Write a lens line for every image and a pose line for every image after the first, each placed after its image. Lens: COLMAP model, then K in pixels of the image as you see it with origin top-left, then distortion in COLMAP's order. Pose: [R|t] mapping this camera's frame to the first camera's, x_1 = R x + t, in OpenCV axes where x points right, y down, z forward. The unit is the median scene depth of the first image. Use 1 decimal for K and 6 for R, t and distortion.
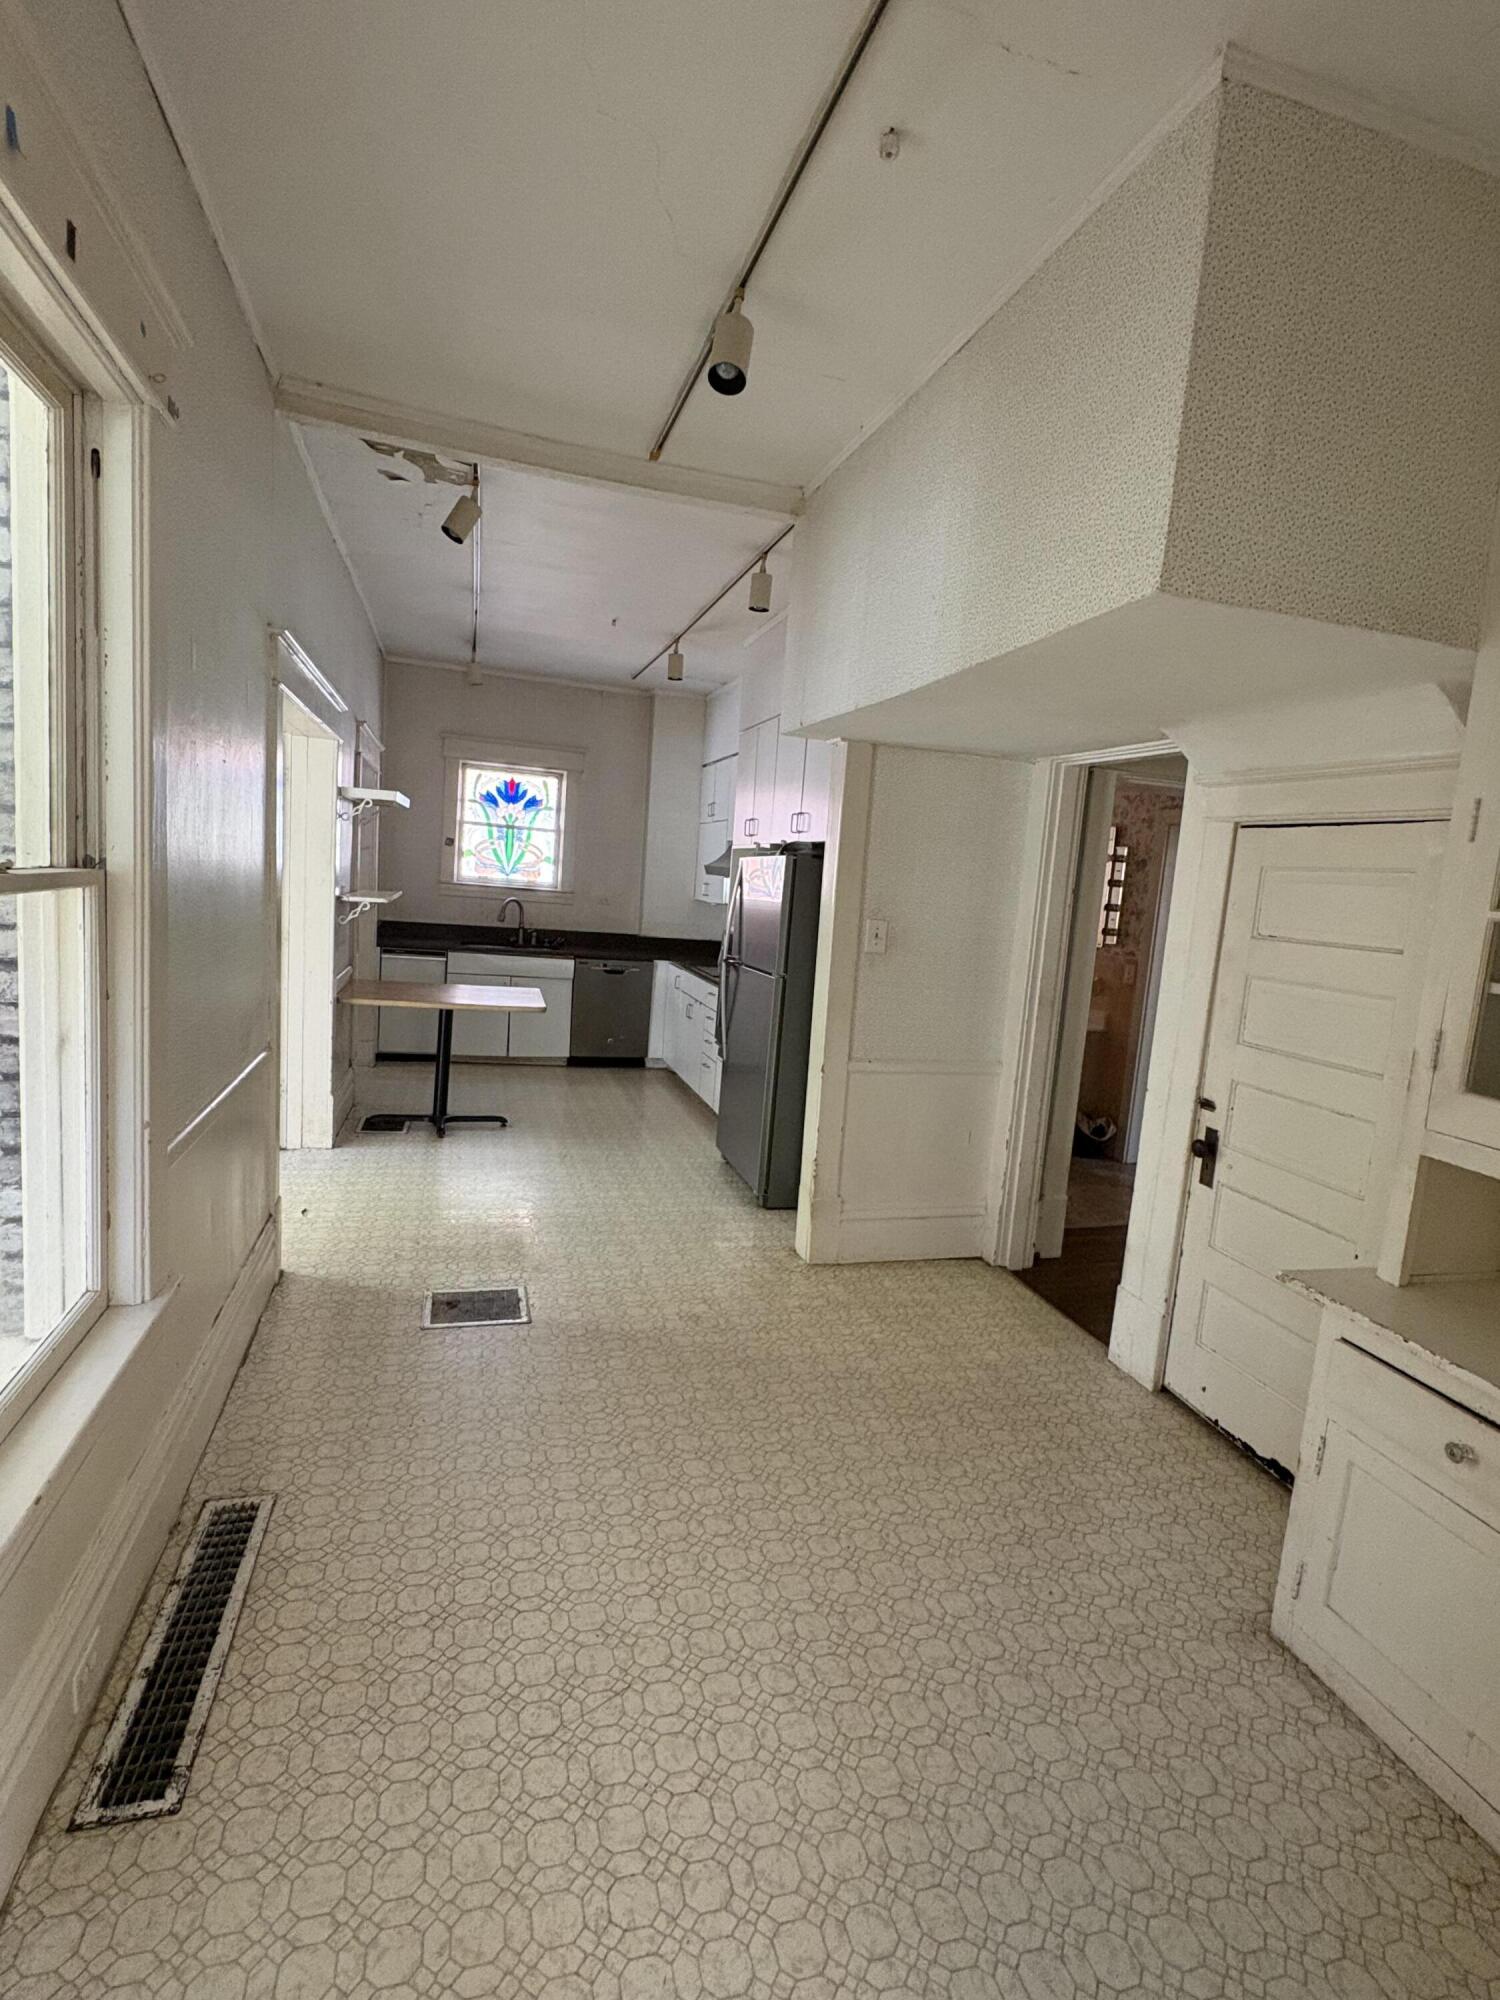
lens RADIAL K [[979.8, 0, 738.1], [0, 979.8, 1000.1], [0, 0, 1]] dist [0.004180, -0.002041]
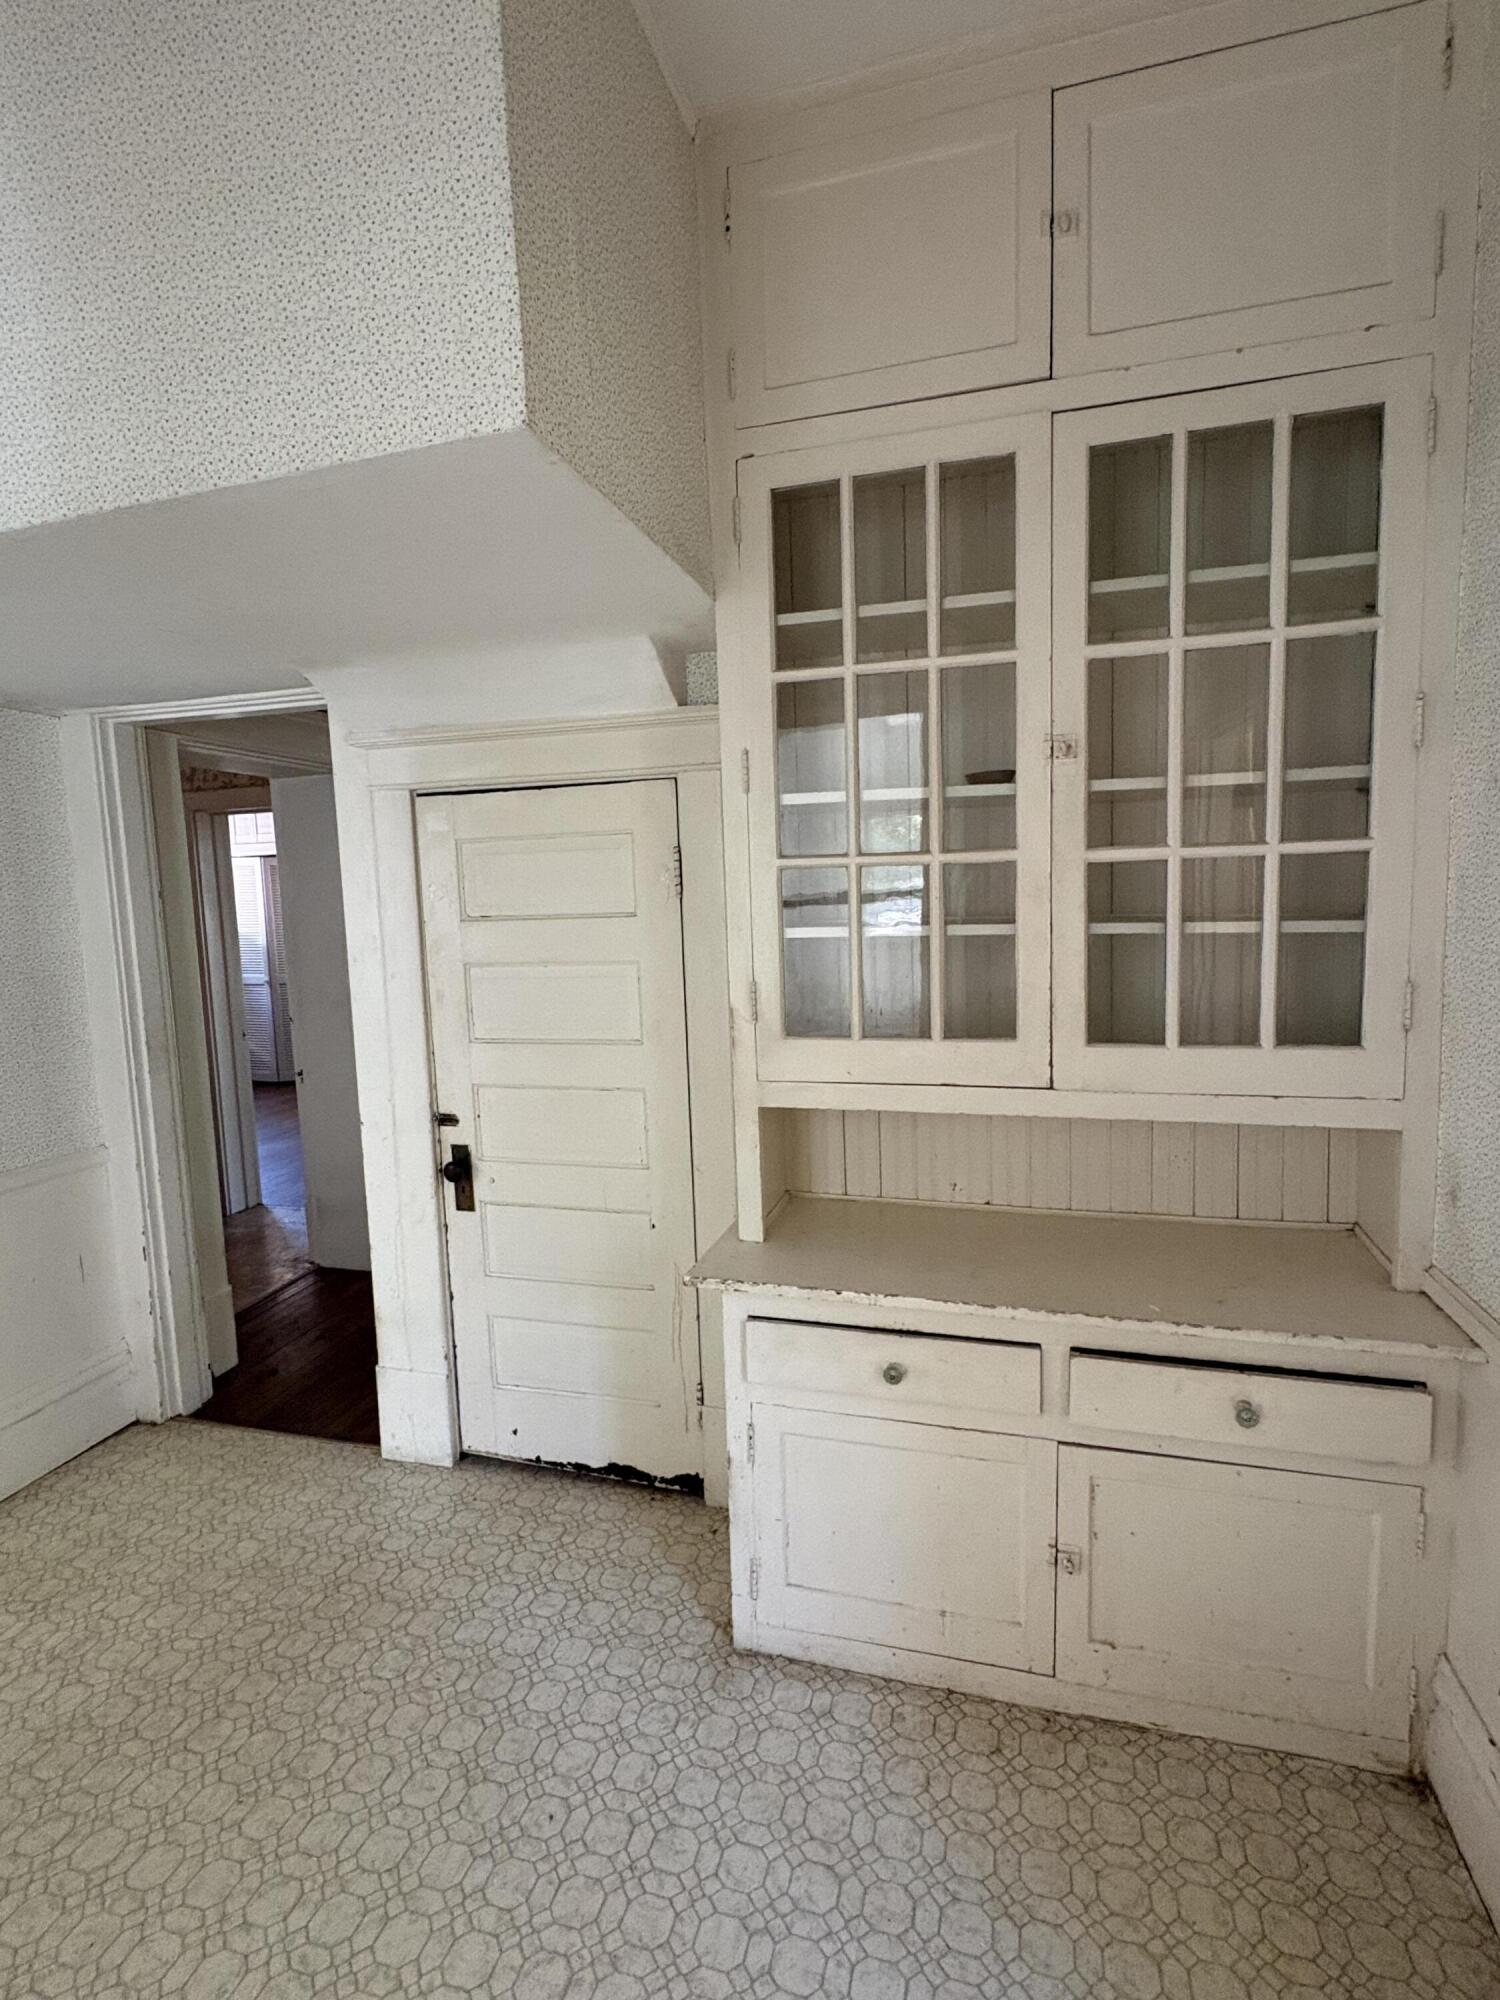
lens RADIAL K [[979.8, 0, 757.7], [0, 979.8, 997.8], [0, 0, 1]] dist [0.004180, -0.002041]
pose [[0.515915, -0.180955, 0.837309, -0.081352], [0.180865, 0.978410, 0.100007, -0.034798], [-0.837329, 0.099845, 0.537505, 0.303003]]
